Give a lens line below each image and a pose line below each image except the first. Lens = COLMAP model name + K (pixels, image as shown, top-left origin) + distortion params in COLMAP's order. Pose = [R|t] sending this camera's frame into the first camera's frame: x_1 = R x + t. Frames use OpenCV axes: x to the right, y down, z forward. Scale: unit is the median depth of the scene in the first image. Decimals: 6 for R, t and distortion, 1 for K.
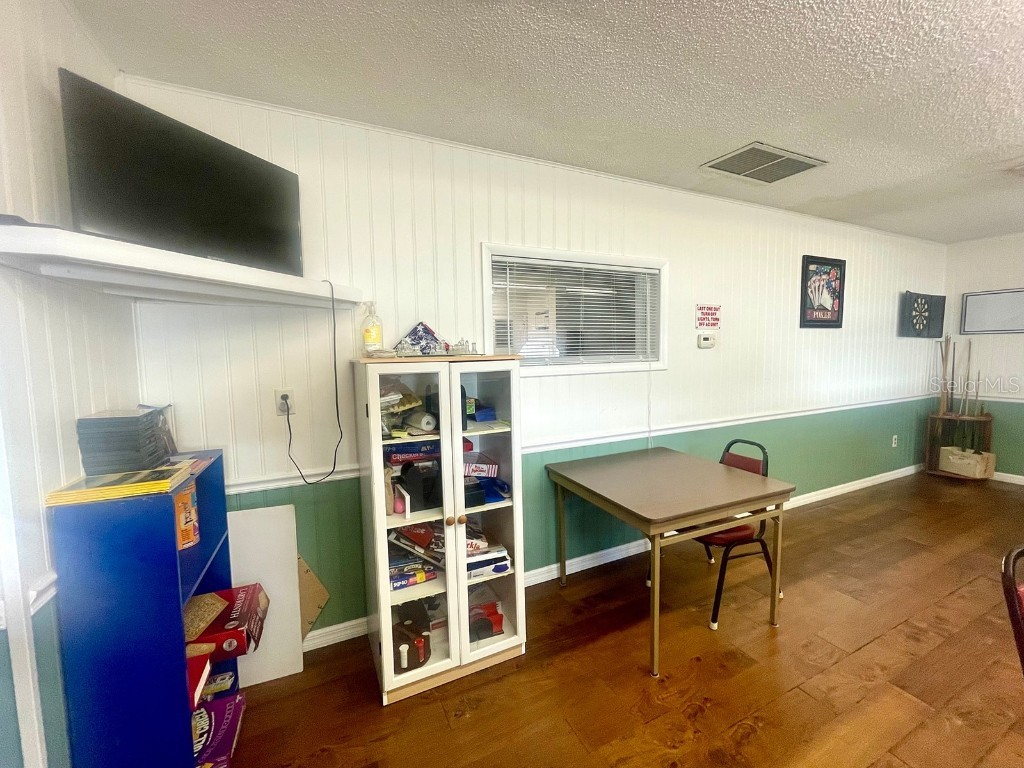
lens RADIAL K [[415.0, 0, 515.9], [0, 415.0, 383.9], [0, 0, 1]] dist [-0.001115, 0.000137]
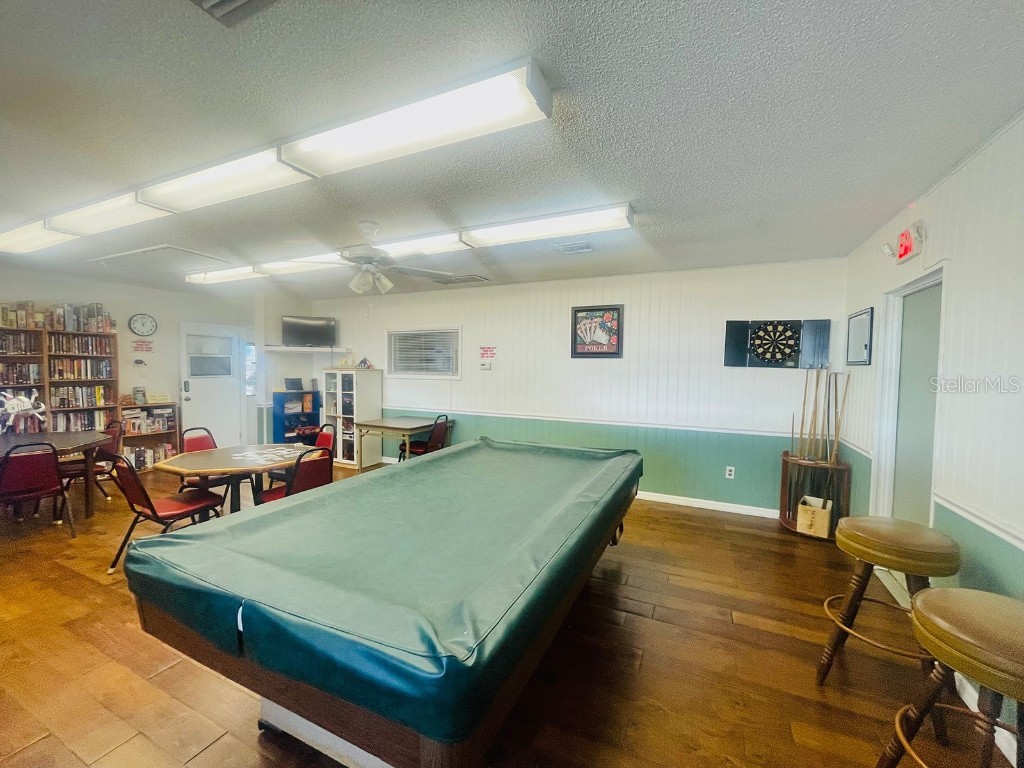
lens RADIAL K [[415.0, 0, 515.9], [0, 415.0, 383.9], [0, 0, 1]] dist [-0.001115, 0.000137]
pose [[0.640535, 0.054311, -0.766006, 1.635143], [-0.086490, 0.996251, -0.001687, -0.029237], [0.763043, 0.067333, 0.642831, -0.041436]]
